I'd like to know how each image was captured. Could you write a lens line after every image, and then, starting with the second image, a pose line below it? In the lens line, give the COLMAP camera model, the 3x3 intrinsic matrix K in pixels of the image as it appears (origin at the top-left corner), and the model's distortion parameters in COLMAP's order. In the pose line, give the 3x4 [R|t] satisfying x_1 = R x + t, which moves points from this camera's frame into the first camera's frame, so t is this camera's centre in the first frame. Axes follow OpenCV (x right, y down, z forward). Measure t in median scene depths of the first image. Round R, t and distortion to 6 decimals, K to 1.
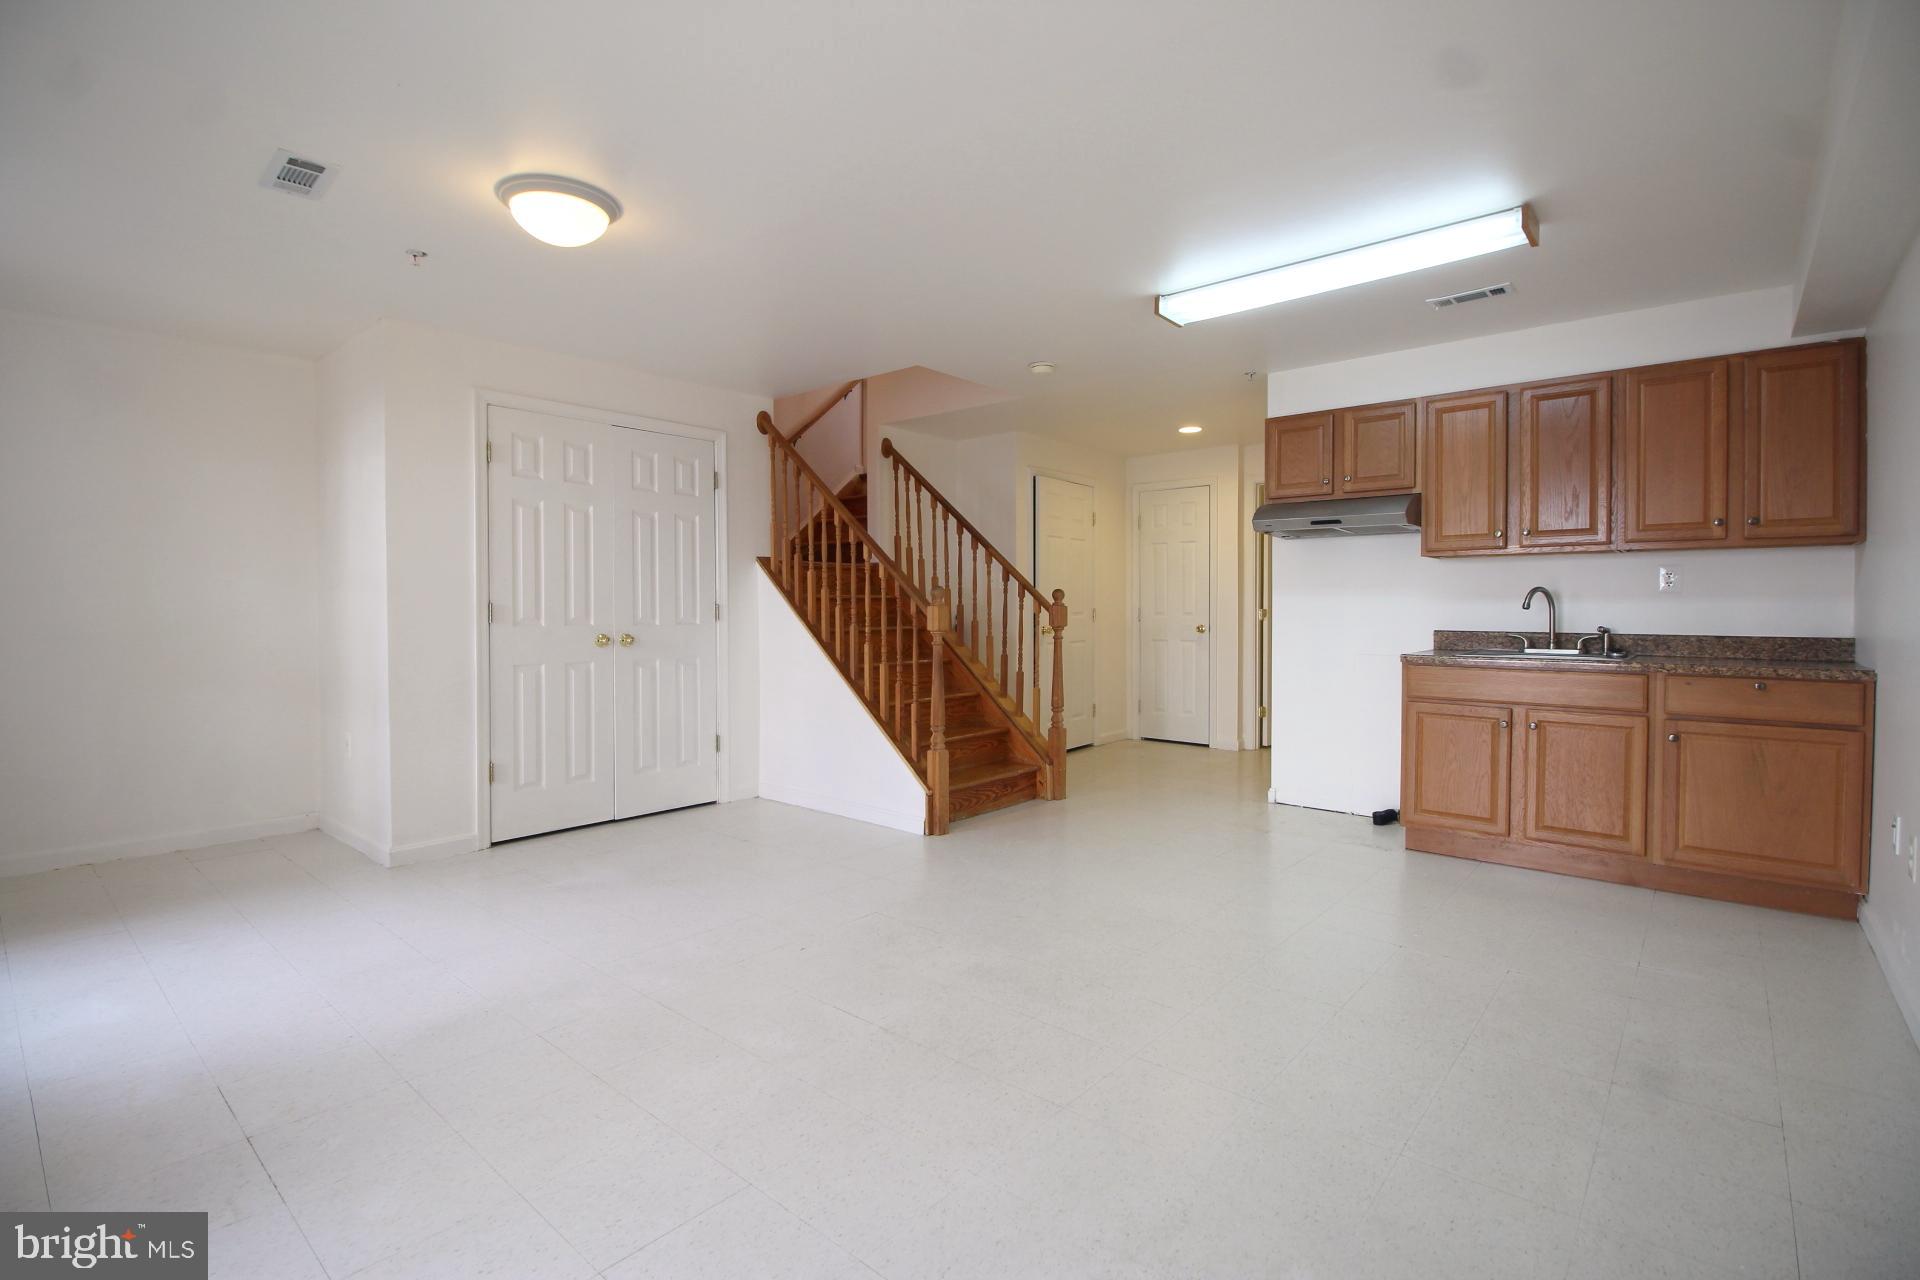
lens RADIAL K [[893.4, 0, 966.9], [0, 893.4, 623.2], [0, 0, 1]] dist [0.001181, 0.000120]
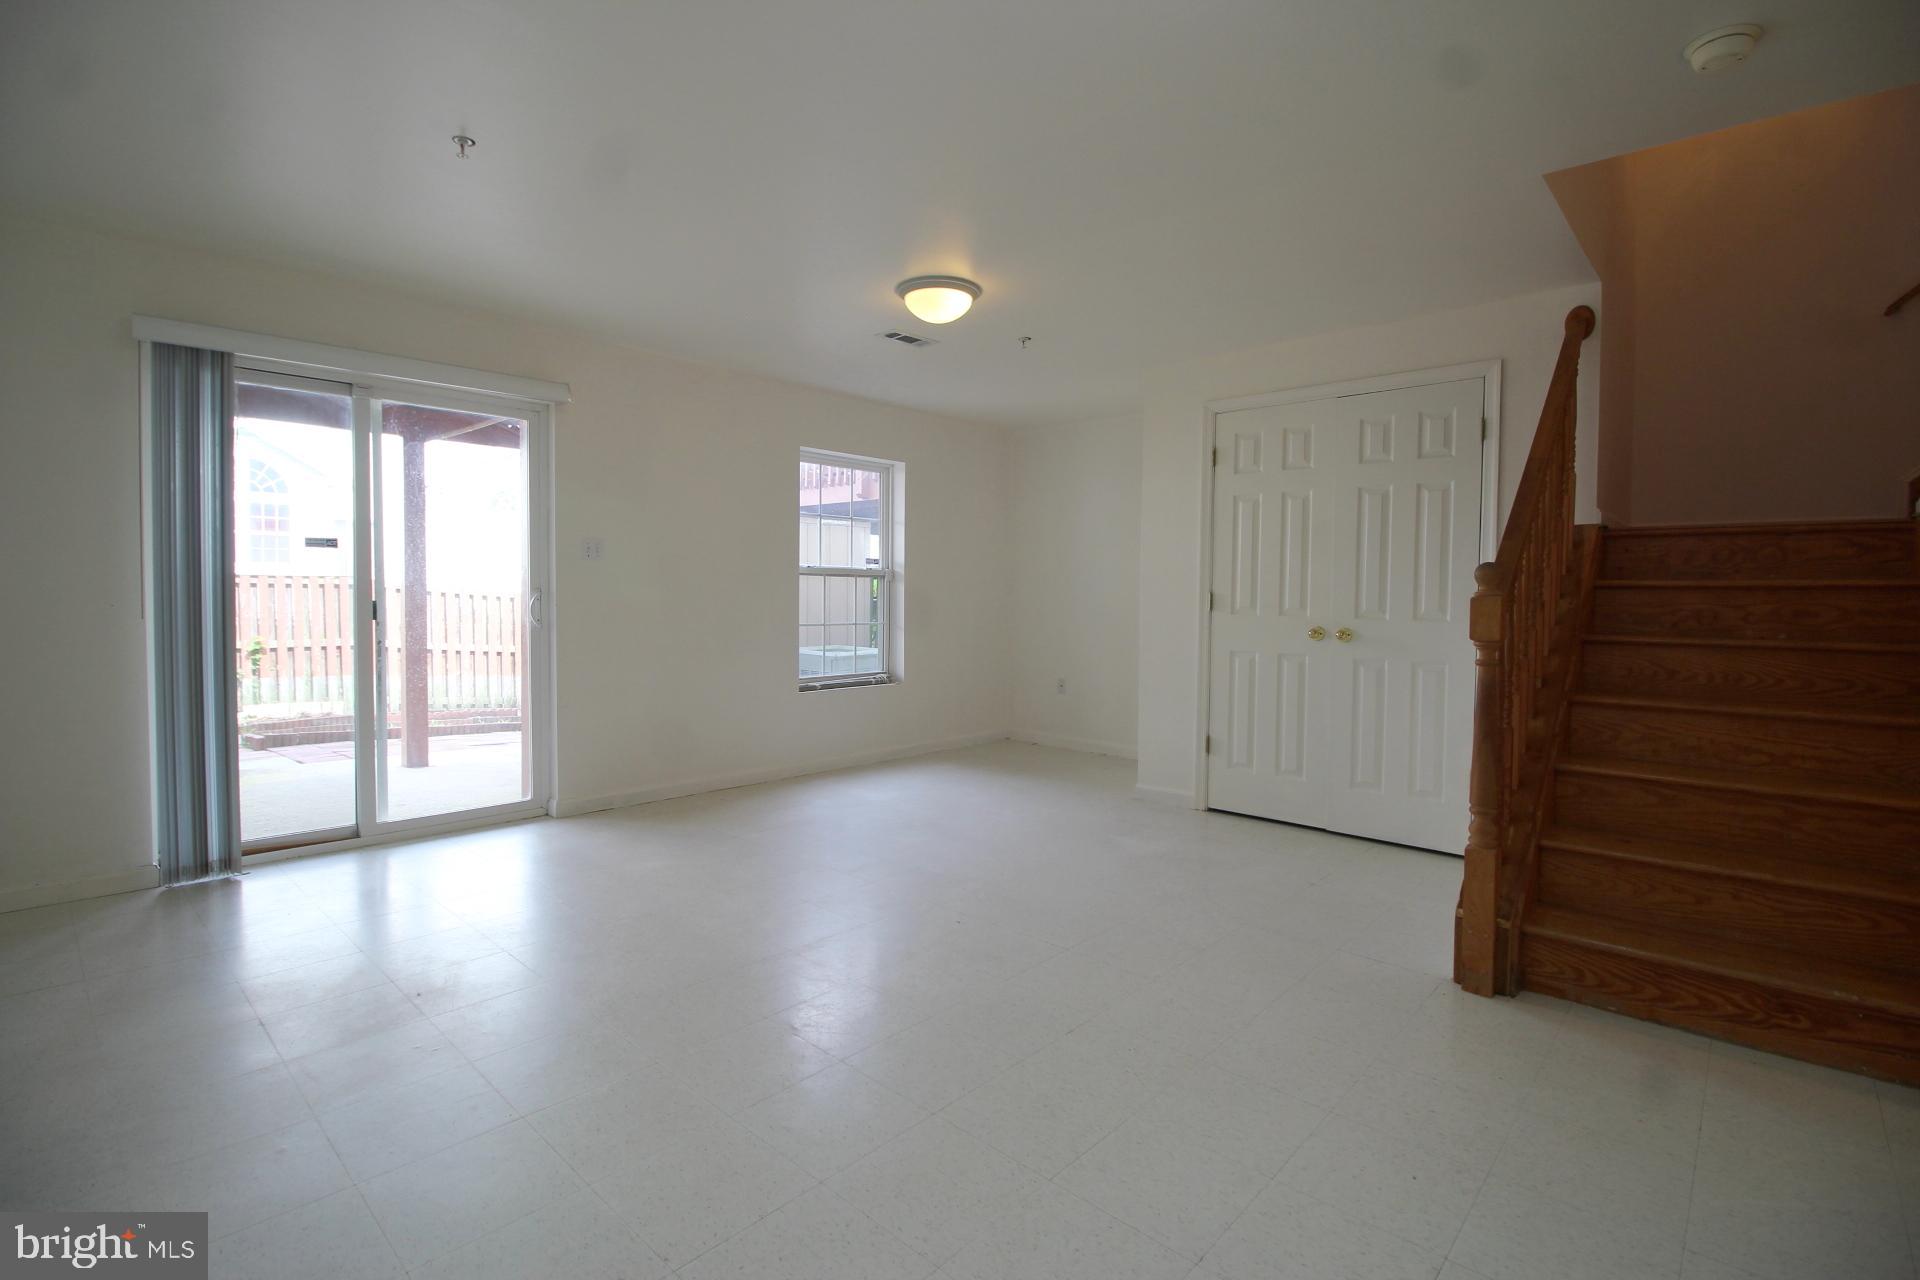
lens RADIAL K [[893.4, 0, 966.9], [0, 893.4, 623.2], [0, 0, 1]] dist [0.001181, 0.000120]
pose [[-0.024472, 0.036020, -0.999051, 0.563066], [-0.023319, 0.999058, 0.036592, -0.017719], [0.999429, 0.024192, -0.023609, 0.689854]]
